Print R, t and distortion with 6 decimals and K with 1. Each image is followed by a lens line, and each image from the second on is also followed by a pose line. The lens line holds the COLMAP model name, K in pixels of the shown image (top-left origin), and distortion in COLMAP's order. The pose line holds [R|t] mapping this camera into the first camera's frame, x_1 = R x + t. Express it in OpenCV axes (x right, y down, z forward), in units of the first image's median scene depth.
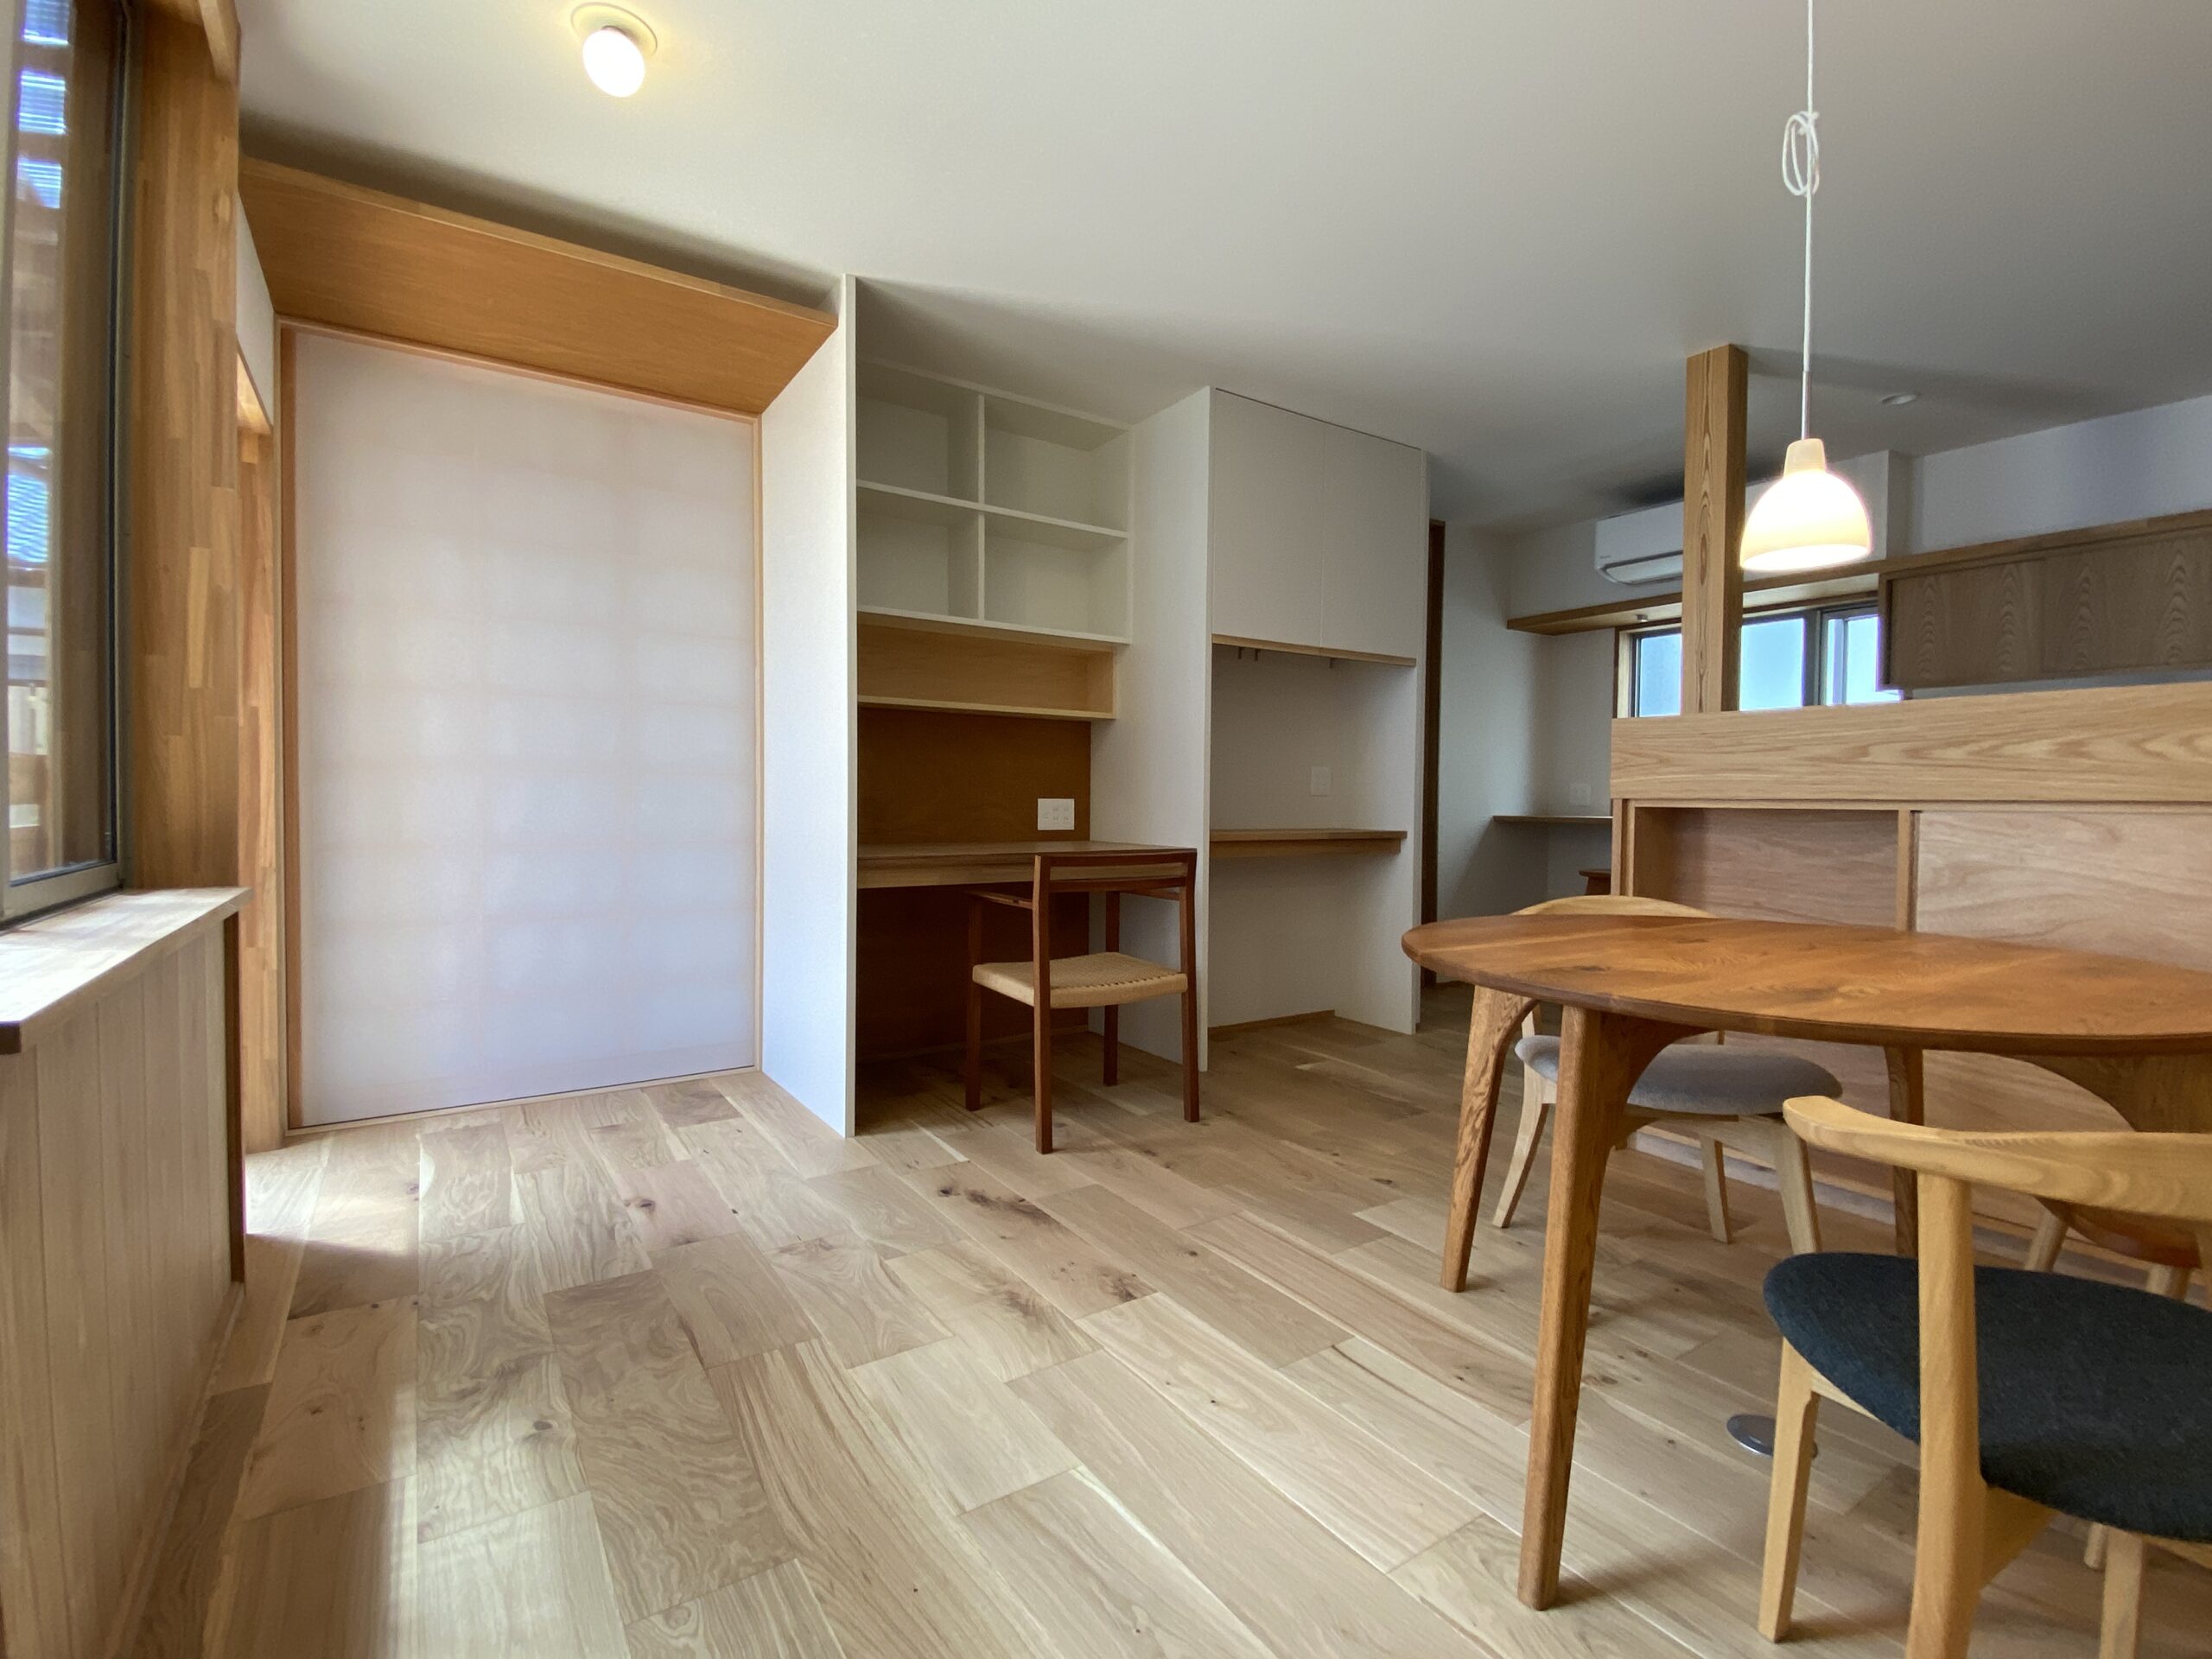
lens RADIAL K [[995.8, 0, 1107.2], [0, 995.8, 831.1], [0, 0, 1]] dist [-0.002649, -0.008291]
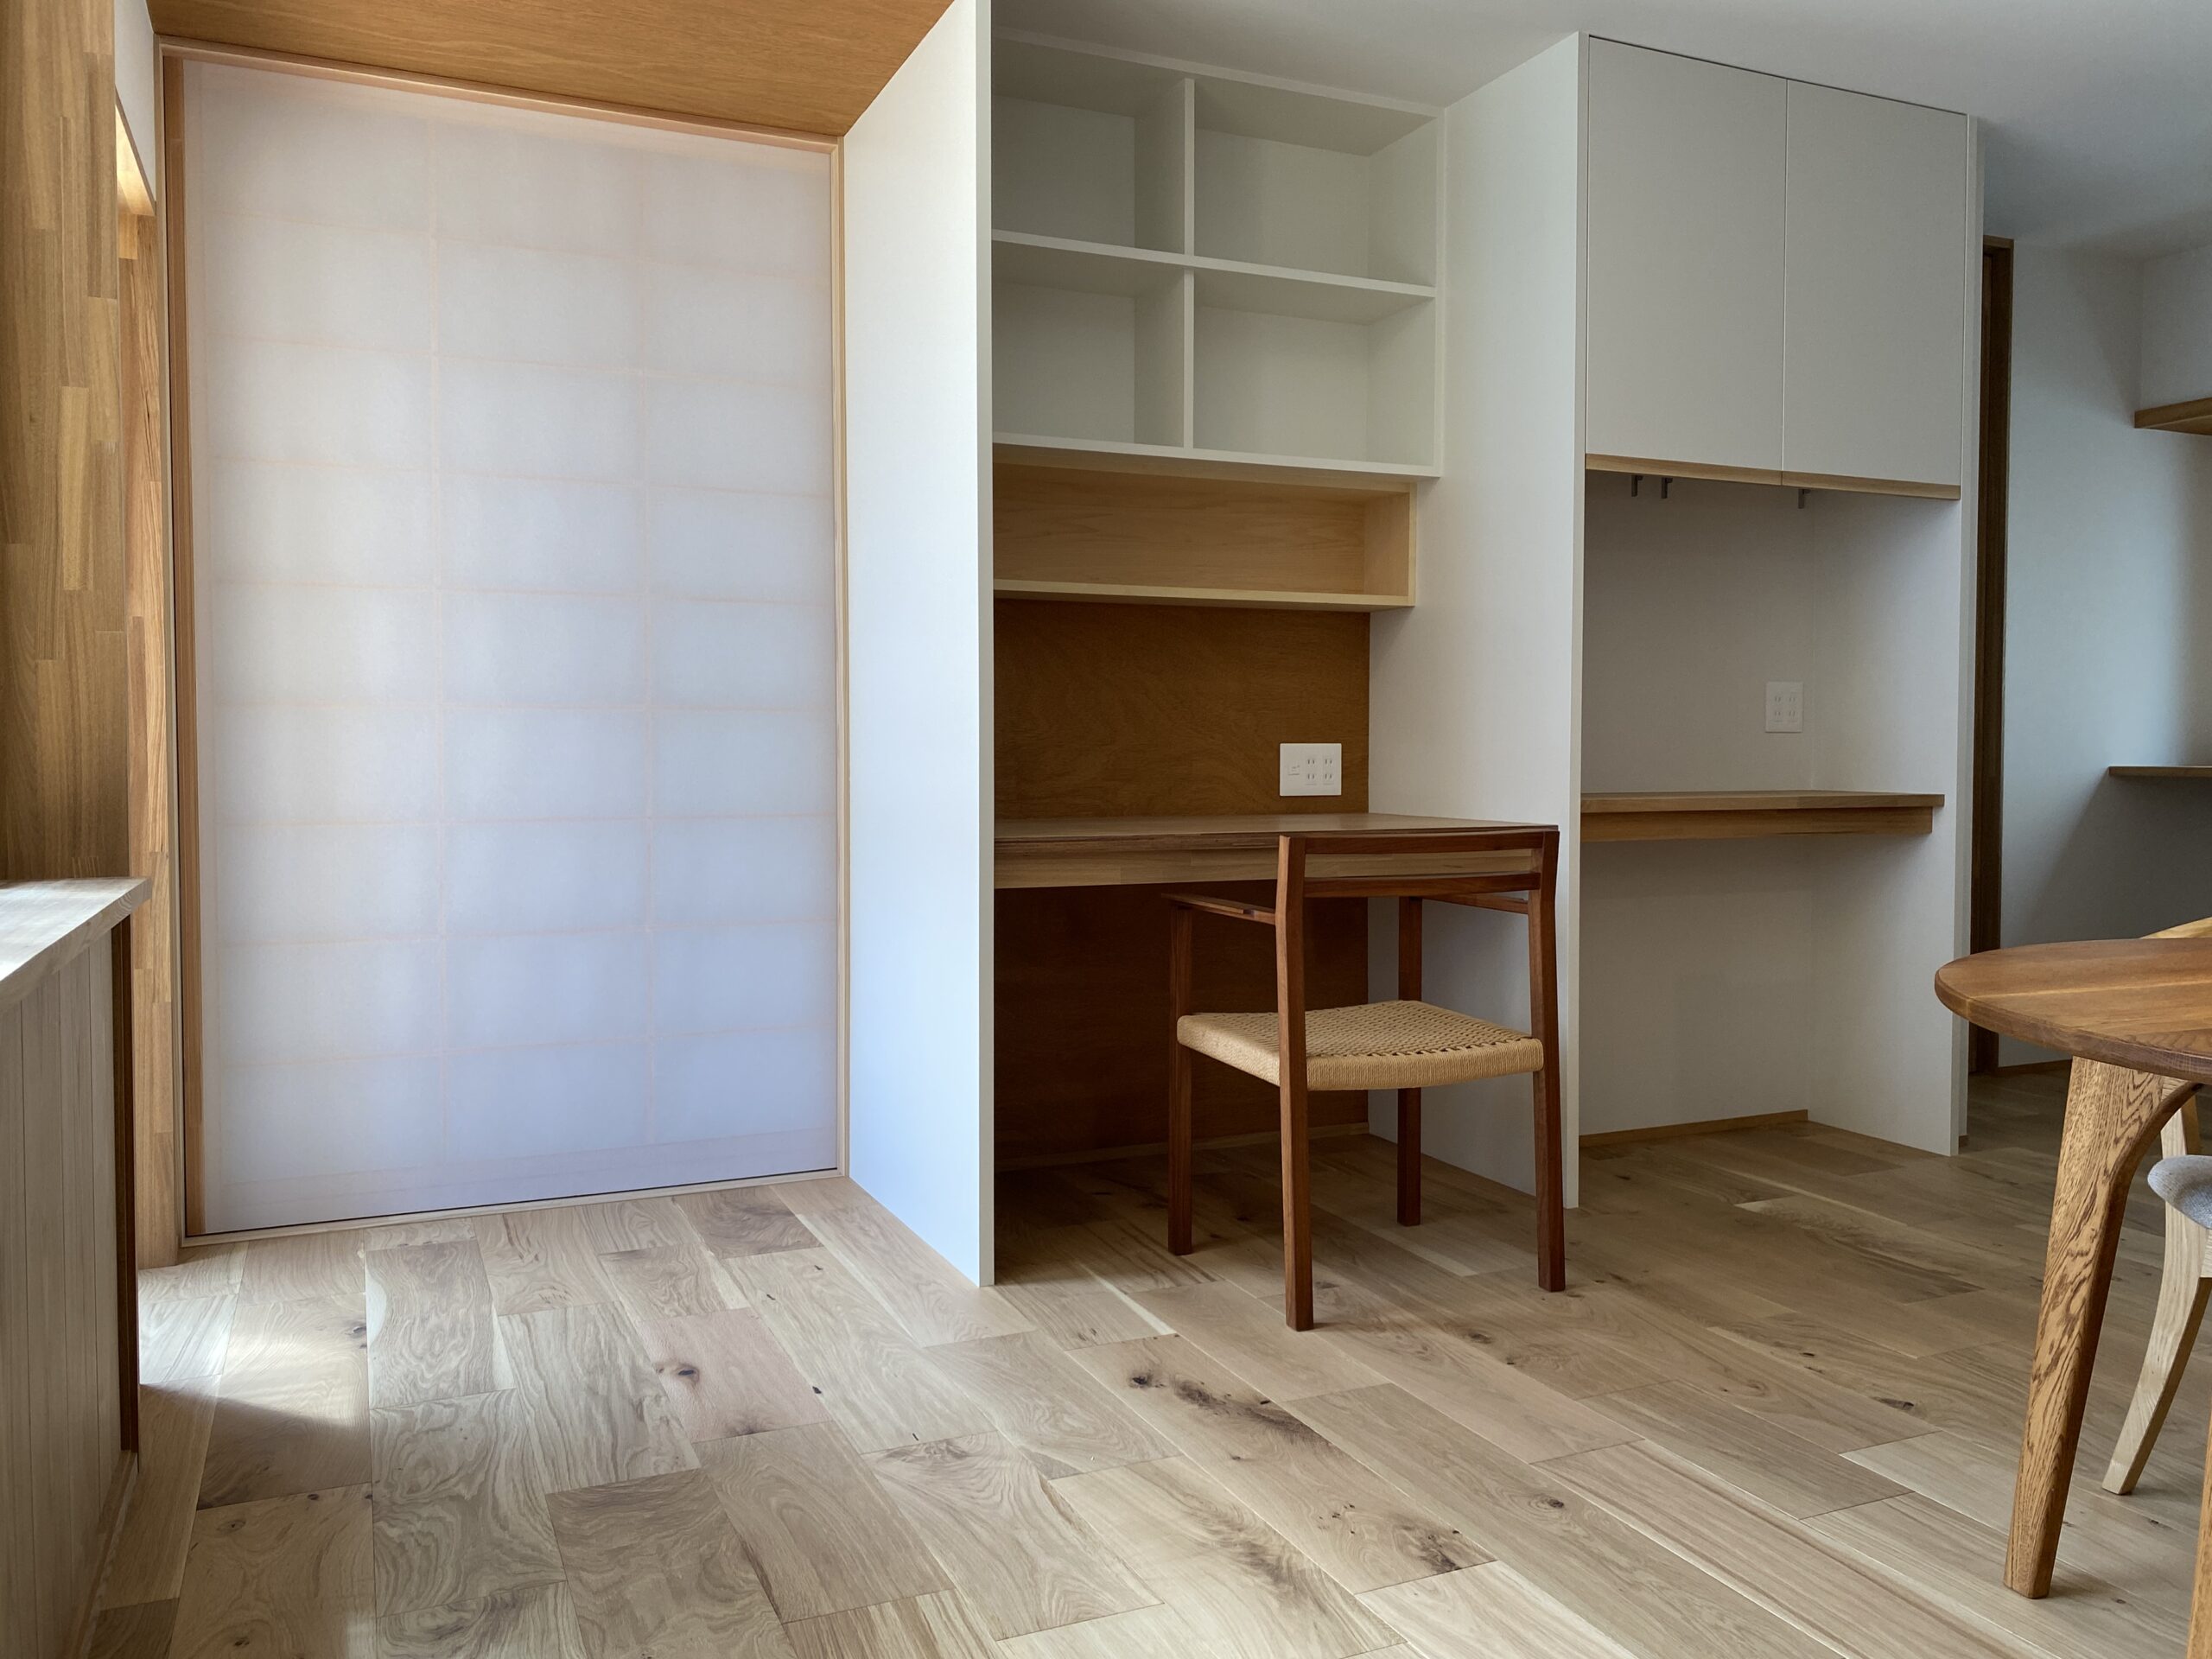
lens RADIAL K [[1683.5, 0, 1100.2], [0, 1683.5, 812.8], [0, 0, 1]] dist [-0.008476, -0.001103]
pose [[0.985128, -0.002949, -0.171797, -0.007869], [0.004111, 0.999971, 0.006411, 0.004621], [0.171773, -0.007022, 0.985112, -0.028456]]
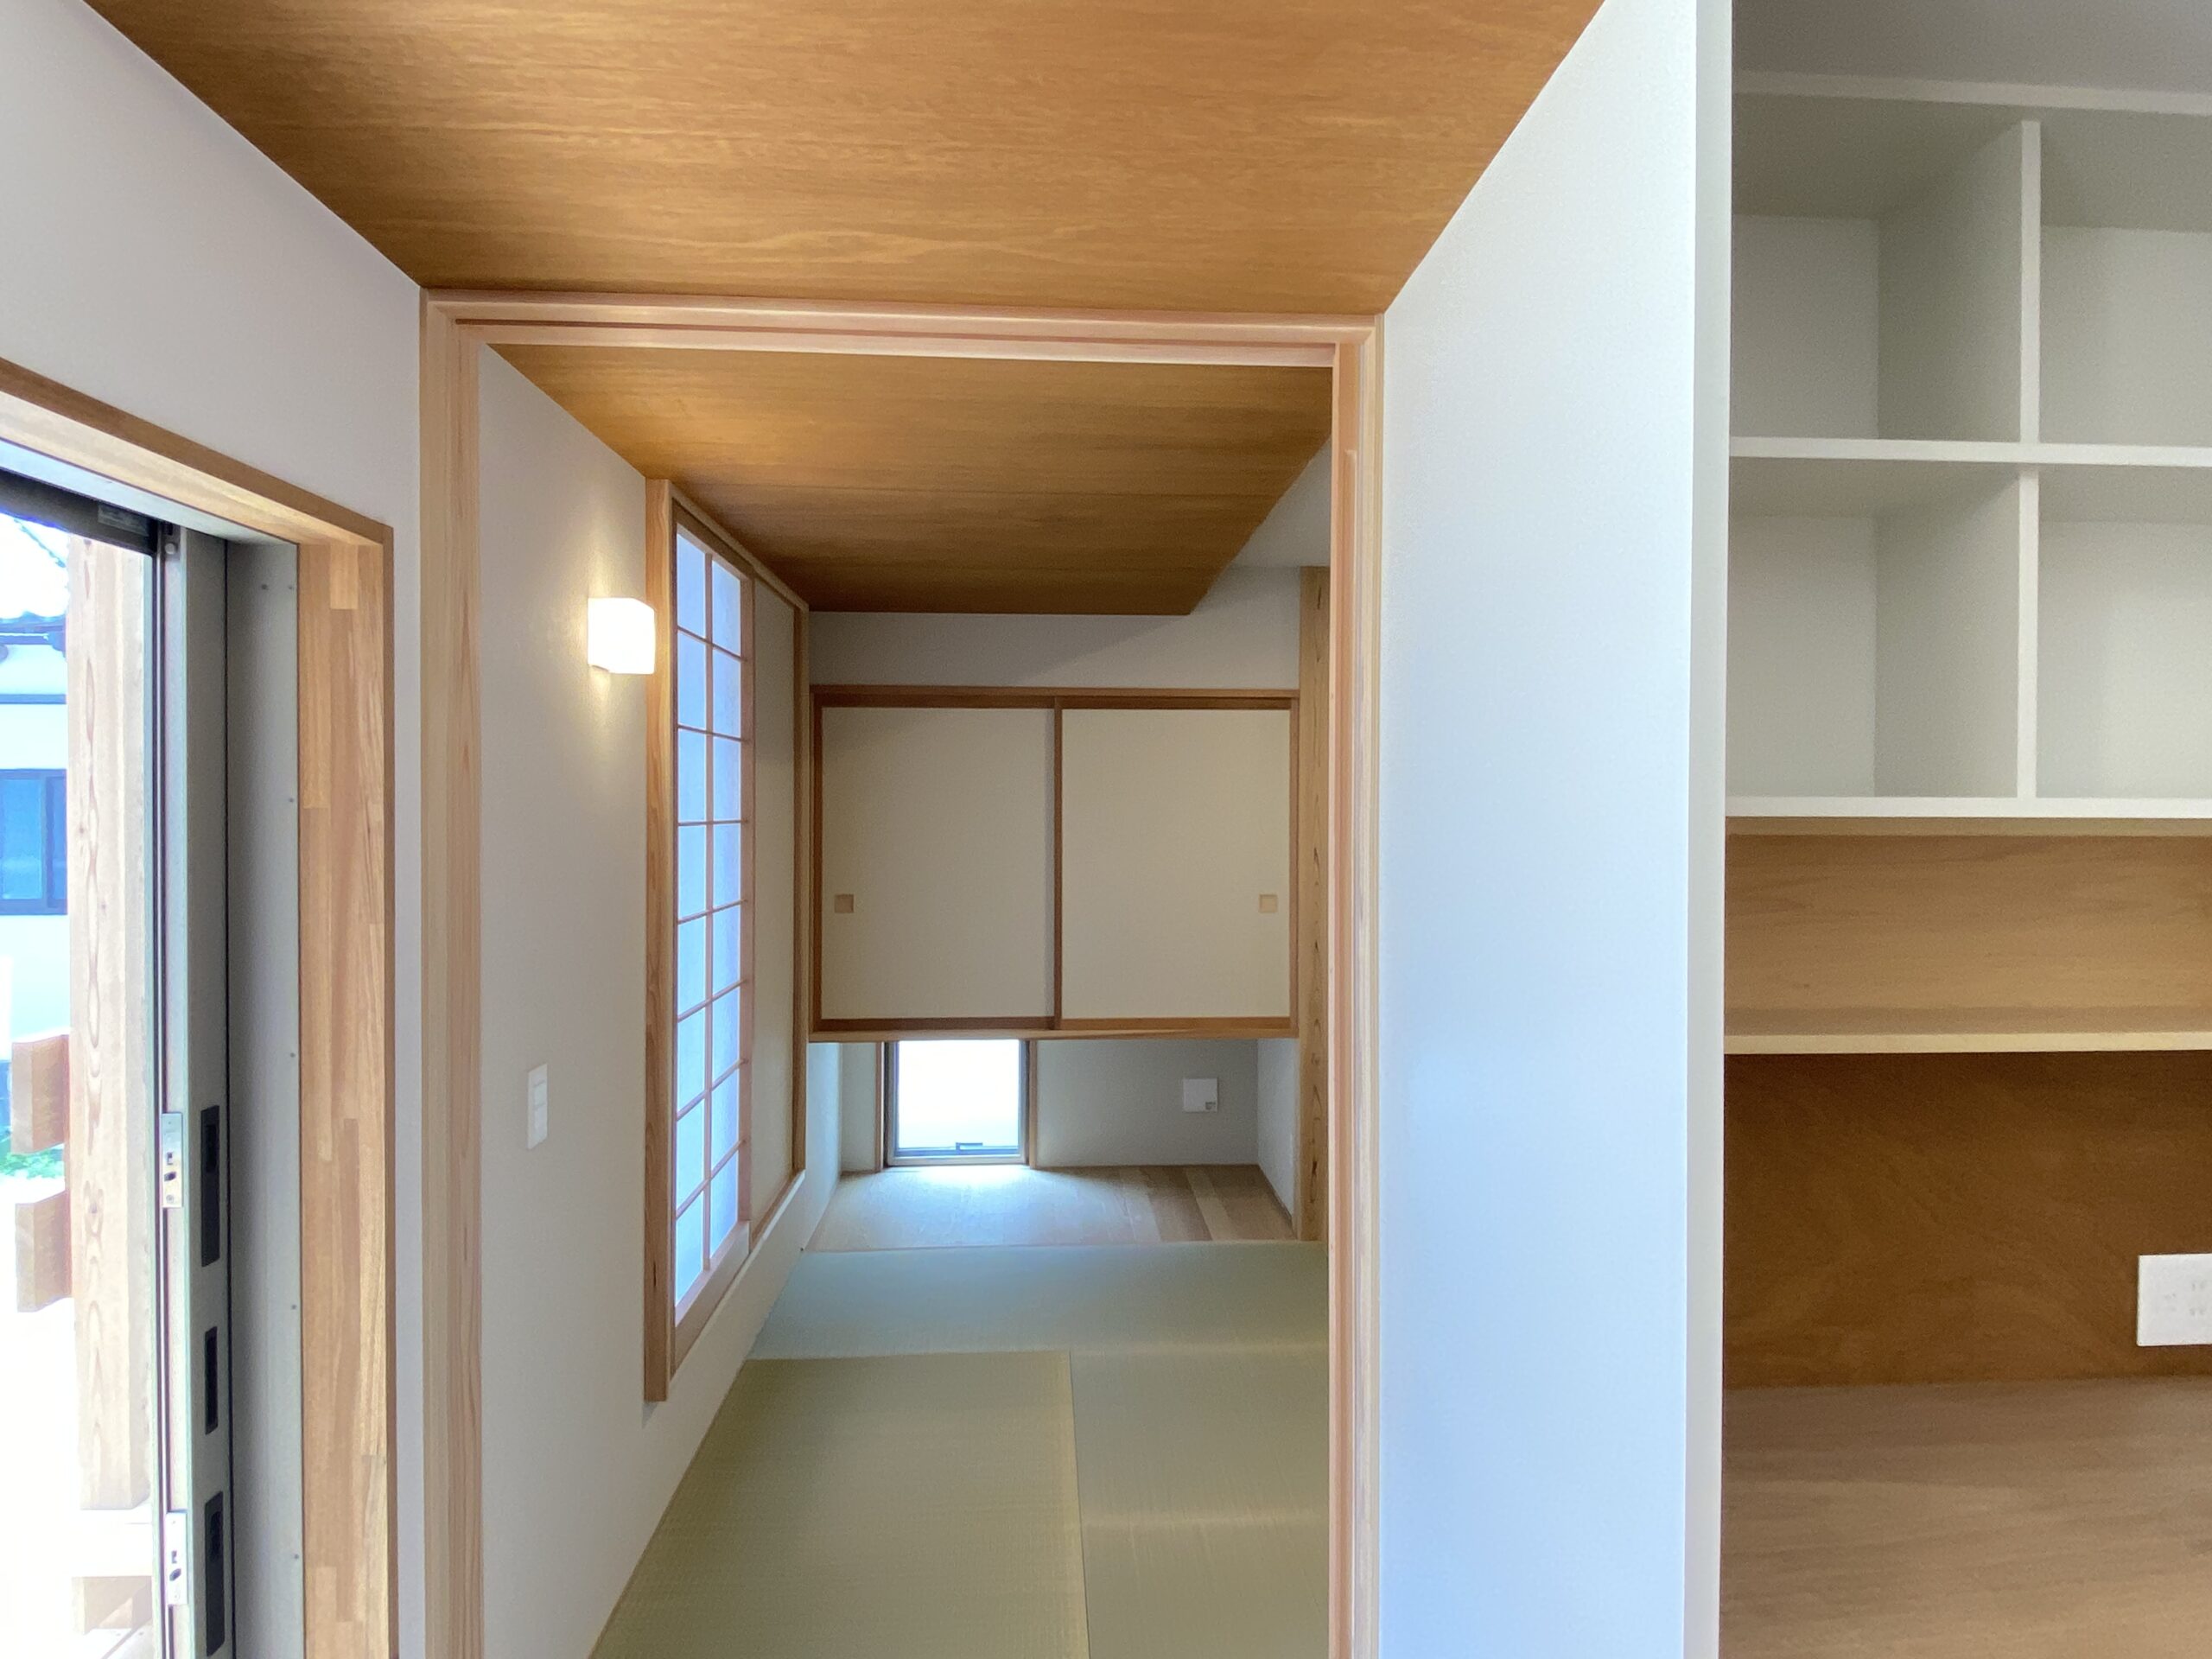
lens RADIAL K [[1261.4, 0, 1111.0], [0, 1261.4, 814.5], [0, 0, 1]] dist [0.000897, -0.008386]
pose [[0.861174, -0.006016, -0.508275, -0.230508], [-0.009356, 0.999573, -0.027684, -0.248946], [0.508224, 0.028596, 0.860750, 0.635770]]
